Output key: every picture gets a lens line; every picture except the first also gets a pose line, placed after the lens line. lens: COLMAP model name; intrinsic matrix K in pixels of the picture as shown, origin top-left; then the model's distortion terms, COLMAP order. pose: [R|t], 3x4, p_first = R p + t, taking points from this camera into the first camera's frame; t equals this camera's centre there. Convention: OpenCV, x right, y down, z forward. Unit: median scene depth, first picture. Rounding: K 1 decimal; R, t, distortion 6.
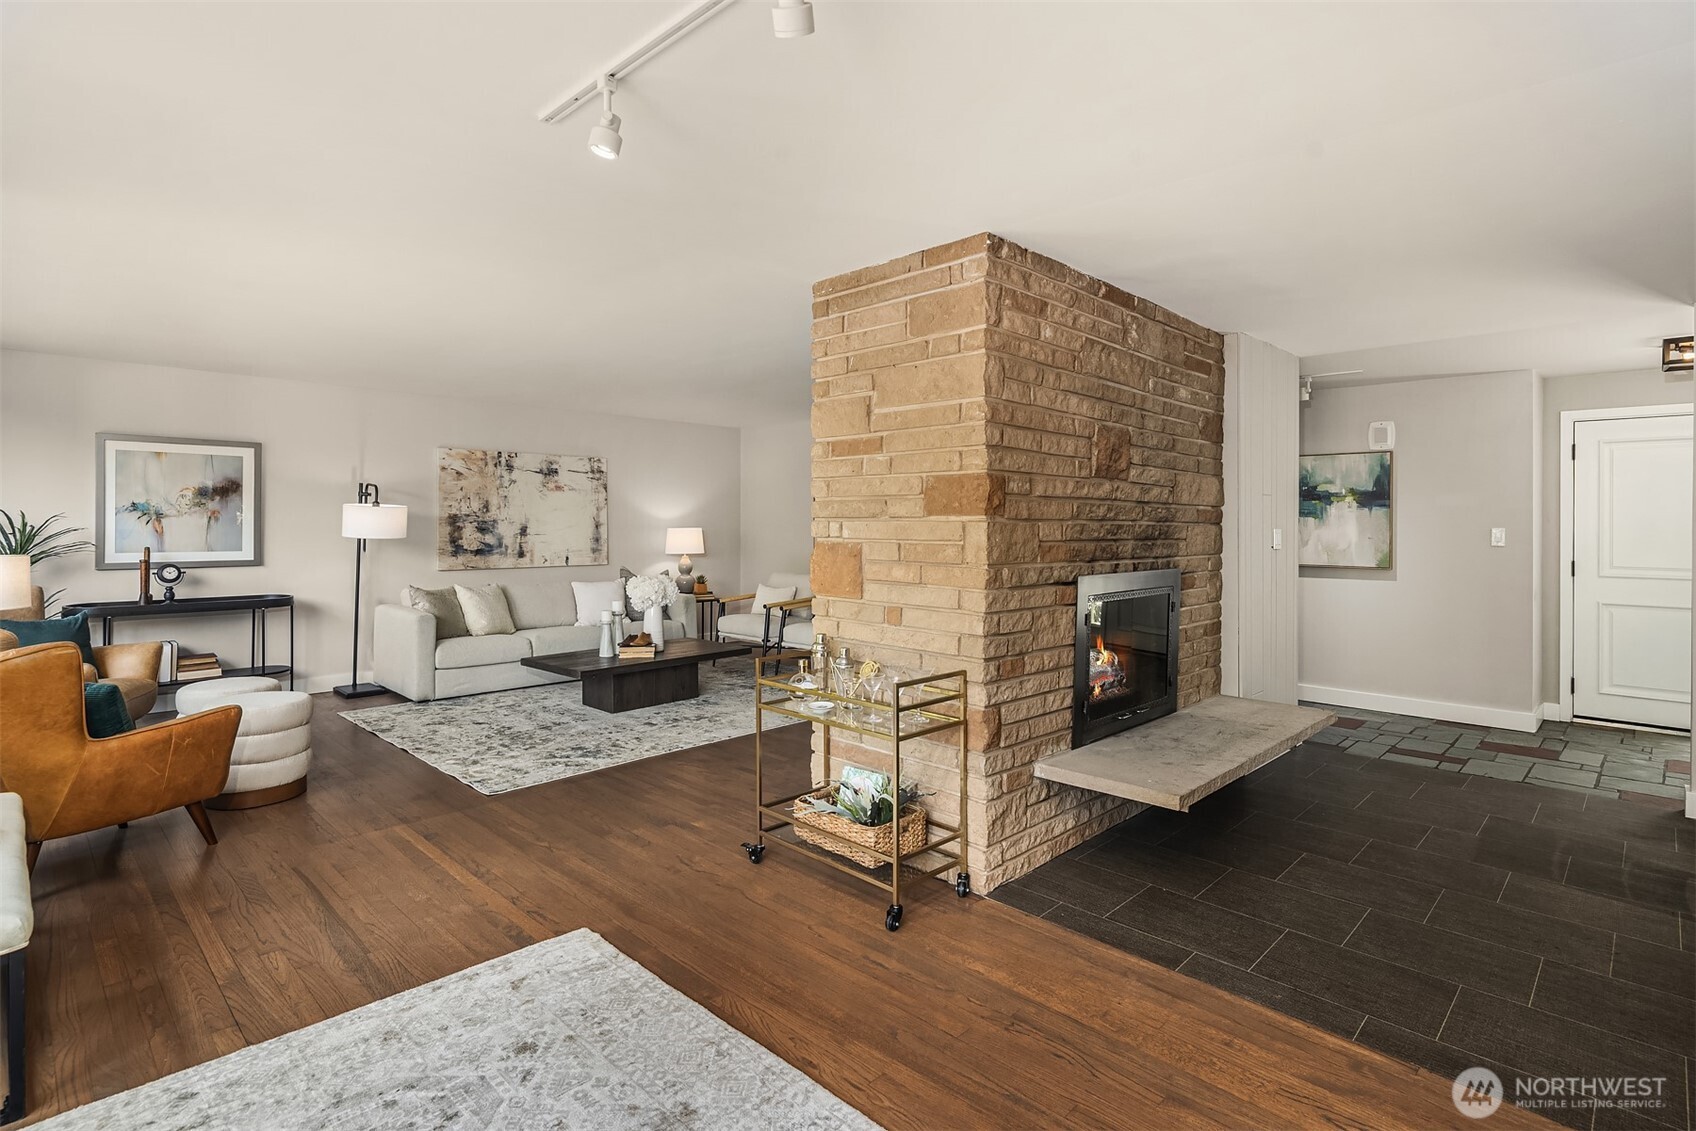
lens RADIAL K [[832.5, 0, 845.5], [0, 832.5, 525.2], [0, 0, 1]] dist [-0.000589, -0.000273]
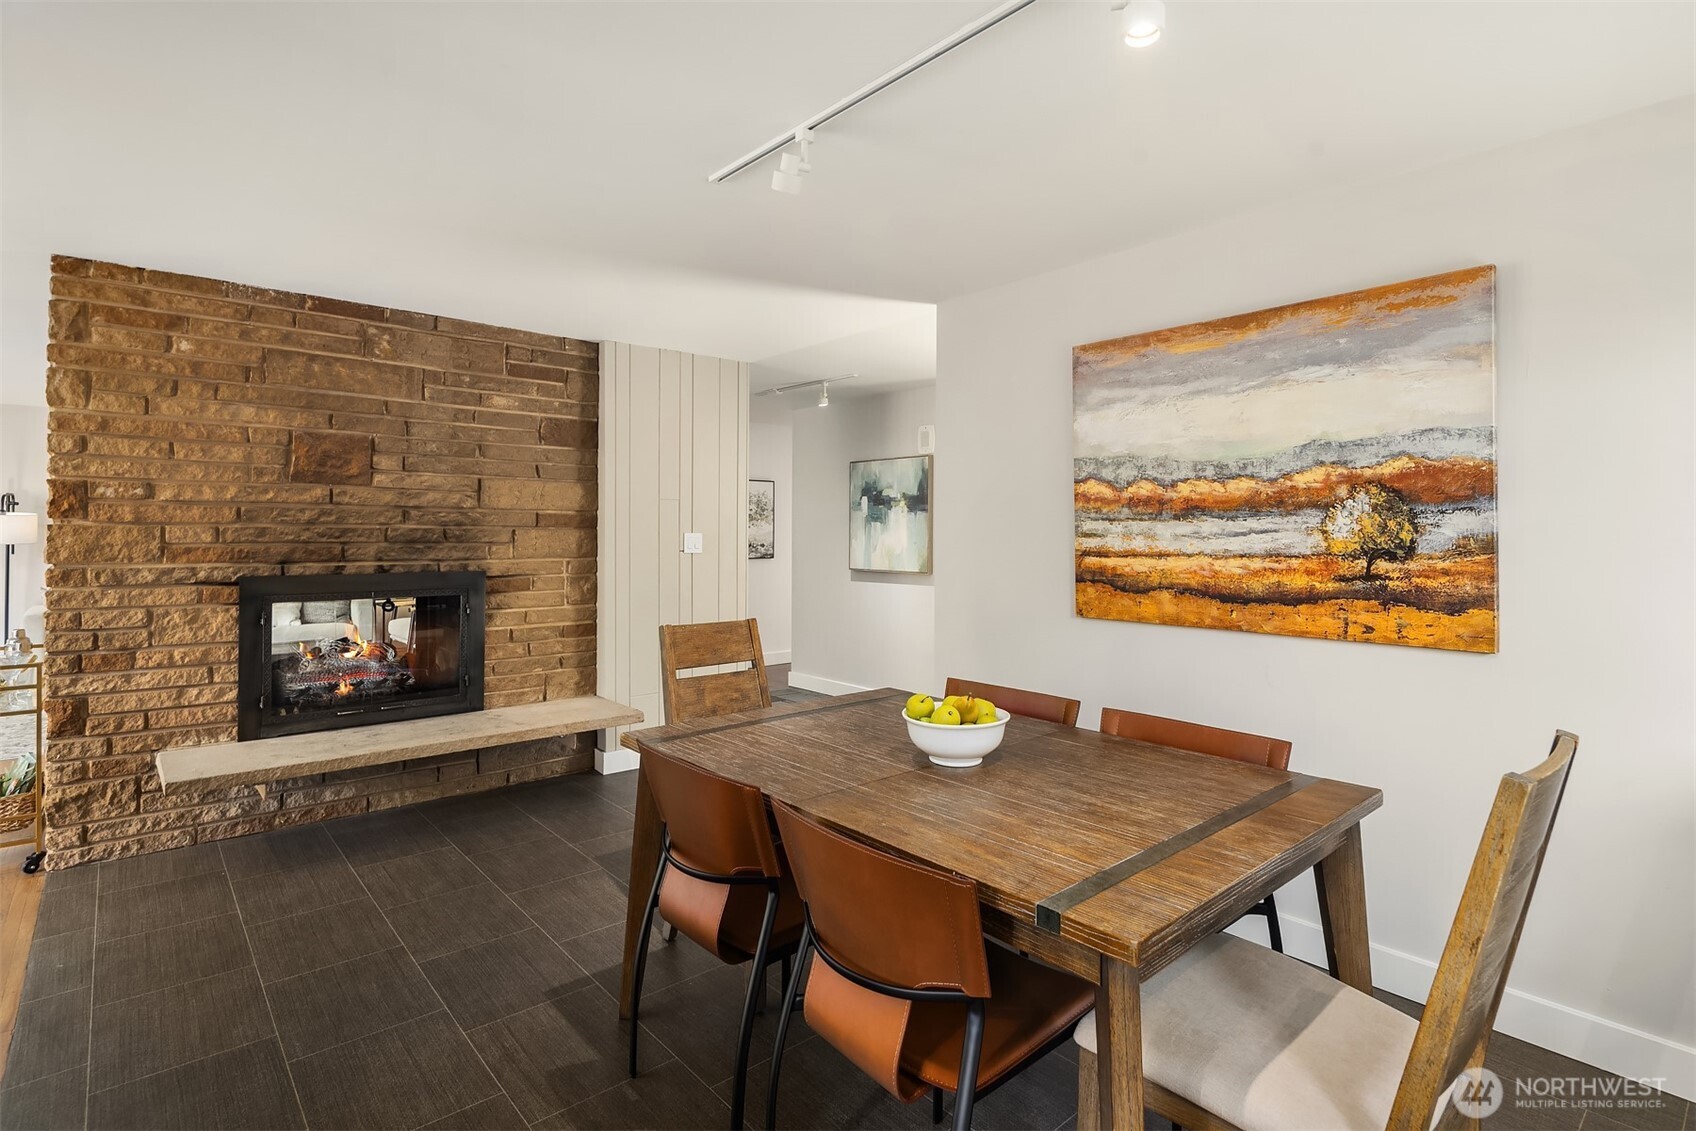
lens RADIAL K [[832.6, 0, 850.5], [0, 832.6, 534.4], [0, 0, 1]] dist [-0.002828, -0.001049]
pose [[0.997534, -0.001971, -0.070153, 1.094951], [0.001989, 0.999998, 0.000184, 0.009006], [0.070152, -0.000323, 0.997536, 0.006793]]
